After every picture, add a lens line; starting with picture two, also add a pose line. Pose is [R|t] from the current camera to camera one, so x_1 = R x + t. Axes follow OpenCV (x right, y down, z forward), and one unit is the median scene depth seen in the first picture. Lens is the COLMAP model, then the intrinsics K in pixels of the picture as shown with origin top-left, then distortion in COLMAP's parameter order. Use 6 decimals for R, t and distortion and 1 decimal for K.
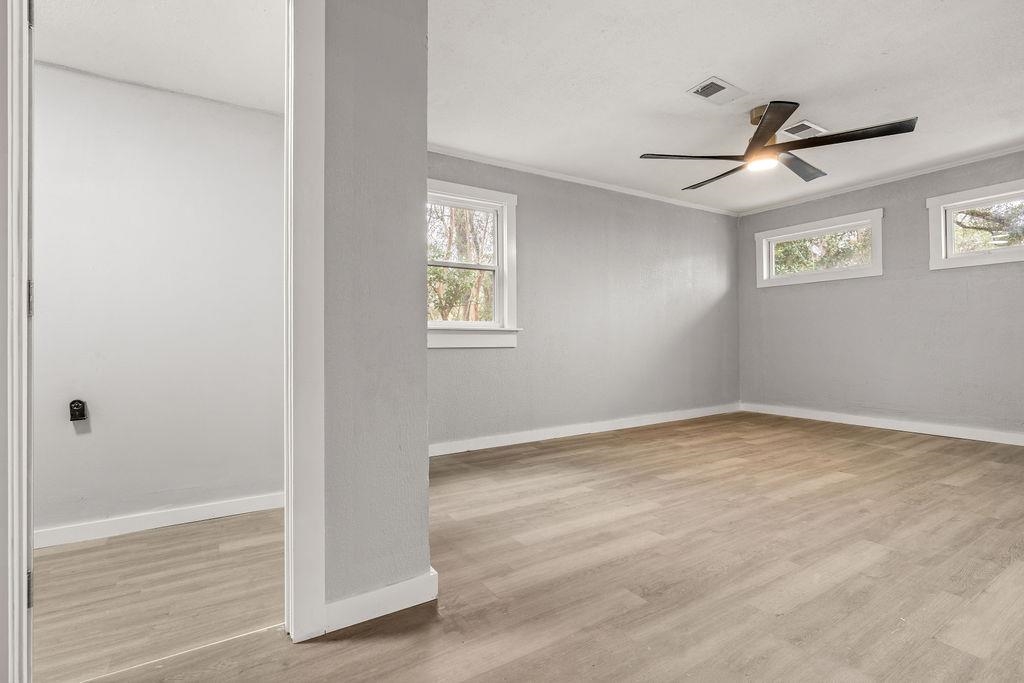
lens RADIAL K [[490.1, 0, 510.0], [0, 490.1, 341.5], [0, 0, 1]] dist [0.000471, -0.000008]
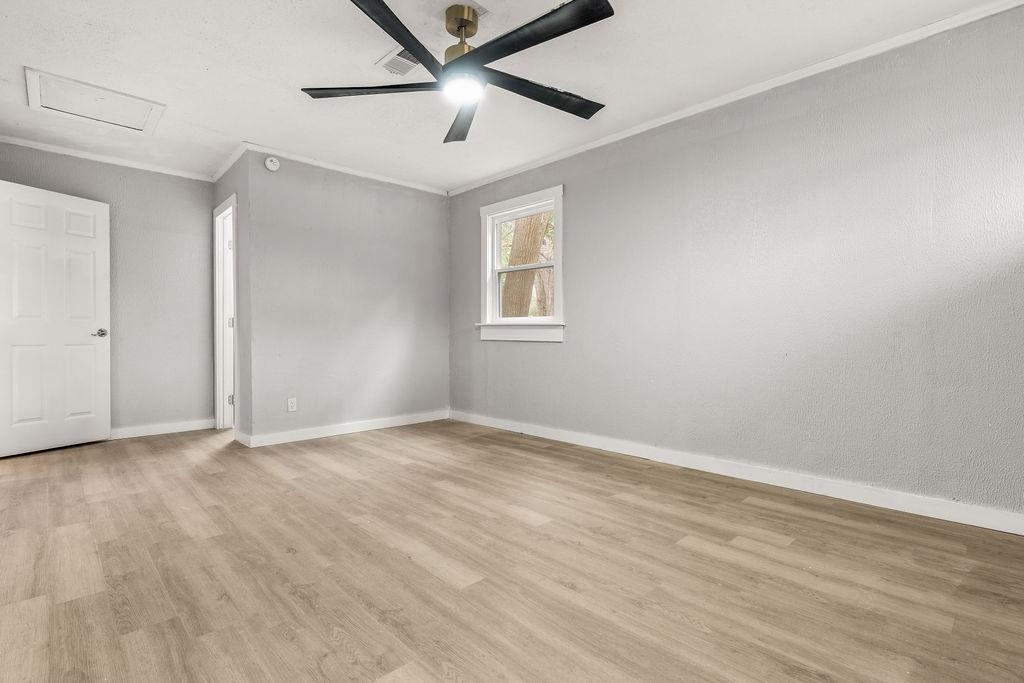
lens RADIAL K [[488.3, 0, 513.8], [0, 488.3, 334.5], [0, 0, 1]] dist [-0.000651, 0.000203]
pose [[0.193346, 0.009796, -0.981082, 1.516053], [-0.003385, 0.999951, 0.009317, -0.018806], [0.981125, 0.001520, 0.193370, 1.155042]]
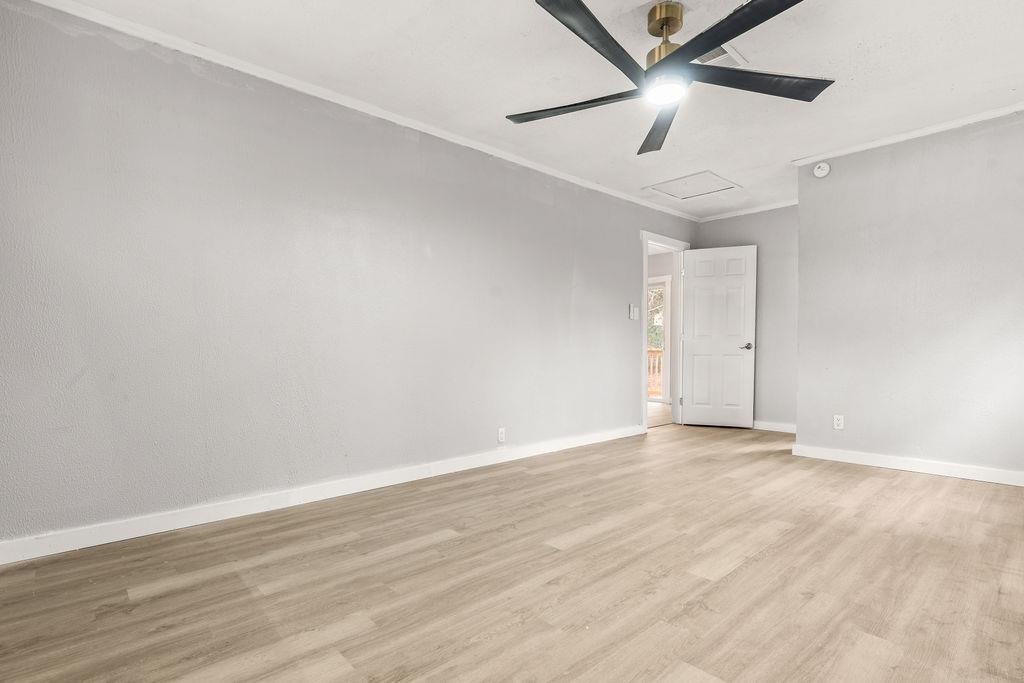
lens RADIAL K [[496.8, 0, 514.6], [0, 496.8, 373.1], [0, 0, 1]] dist [0.000015, -0.000183]
pose [[-0.984362, 0.023475, -0.174585, 1.054557], [0.014703, 0.998571, 0.051370, -0.014234], [0.175541, 0.048000, -0.983301, 2.052862]]
